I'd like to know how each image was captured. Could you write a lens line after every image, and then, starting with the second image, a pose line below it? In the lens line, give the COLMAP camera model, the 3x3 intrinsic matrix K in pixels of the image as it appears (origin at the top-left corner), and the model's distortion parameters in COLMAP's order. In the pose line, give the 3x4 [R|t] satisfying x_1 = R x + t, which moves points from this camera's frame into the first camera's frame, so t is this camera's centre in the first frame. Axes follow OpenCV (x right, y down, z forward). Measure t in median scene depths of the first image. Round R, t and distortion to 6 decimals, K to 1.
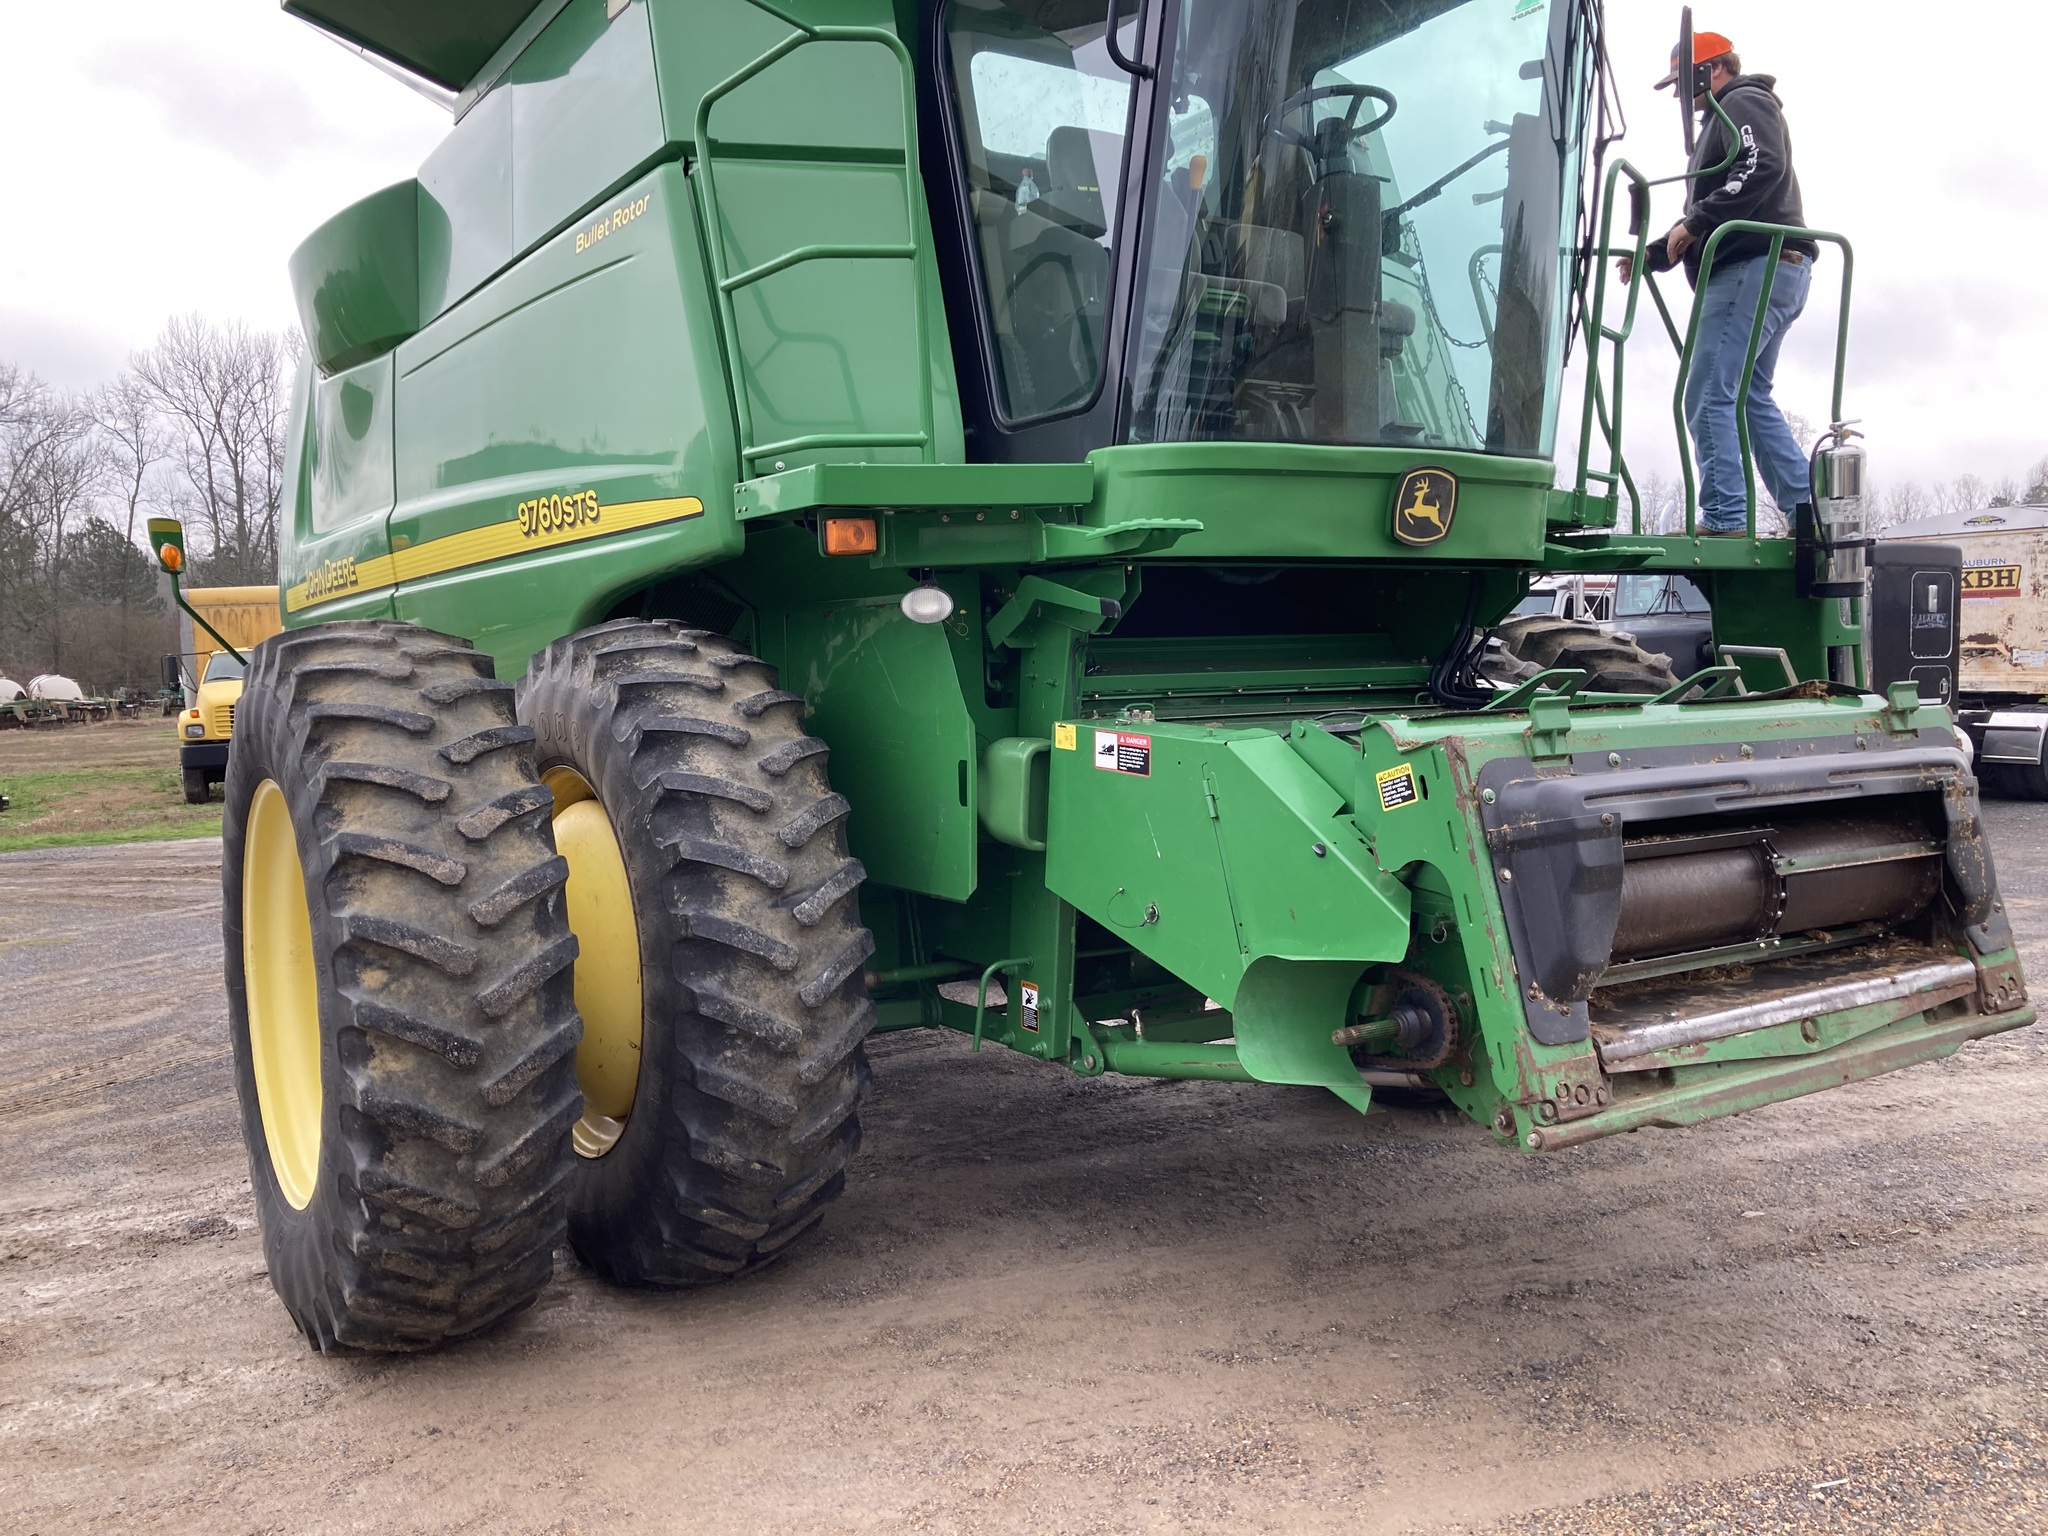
lens RADIAL K [[1695.6, 0, 1024.0], [0, 1695.6, 768.0], [0, 0, 1]] dist [0.003114, -0.000307]
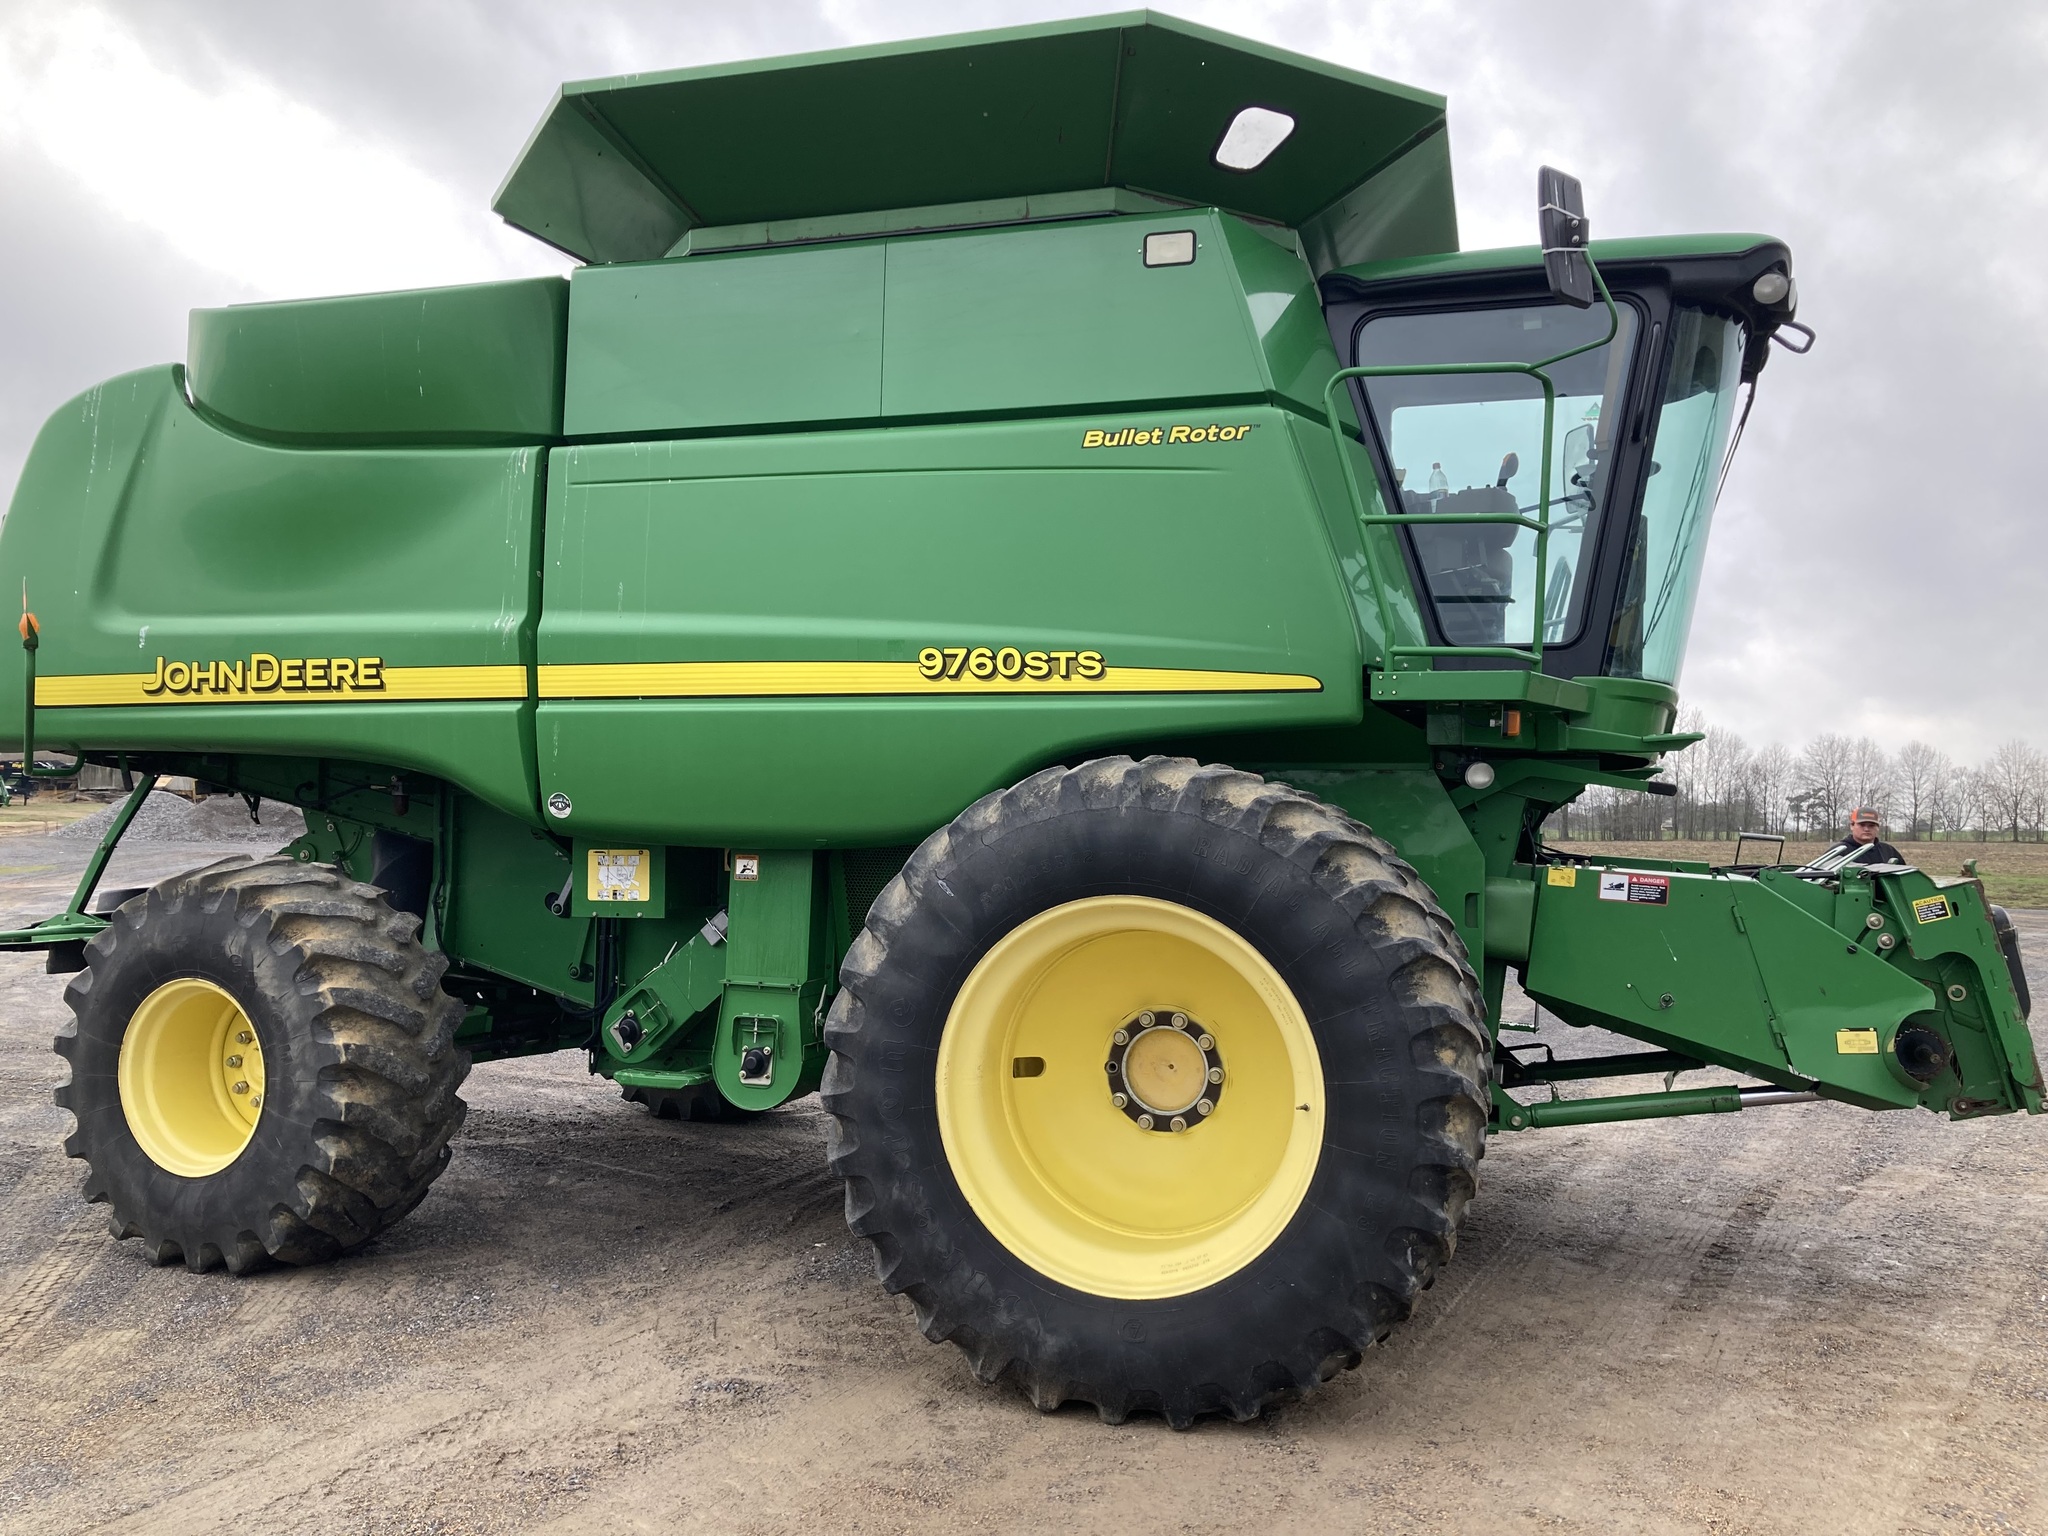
lens RADIAL K [[1673.8, 0, 1024.0], [0, 1673.8, 768.0], [0, 0, 1]] dist [0.007461, 0.004477]
pose [[0.772874, 0.067809, 0.630926, -1.150305], [-0.002074, 0.994539, -0.104348, 0.035705], [-0.634557, 0.079339, 0.768793, 0.201893]]
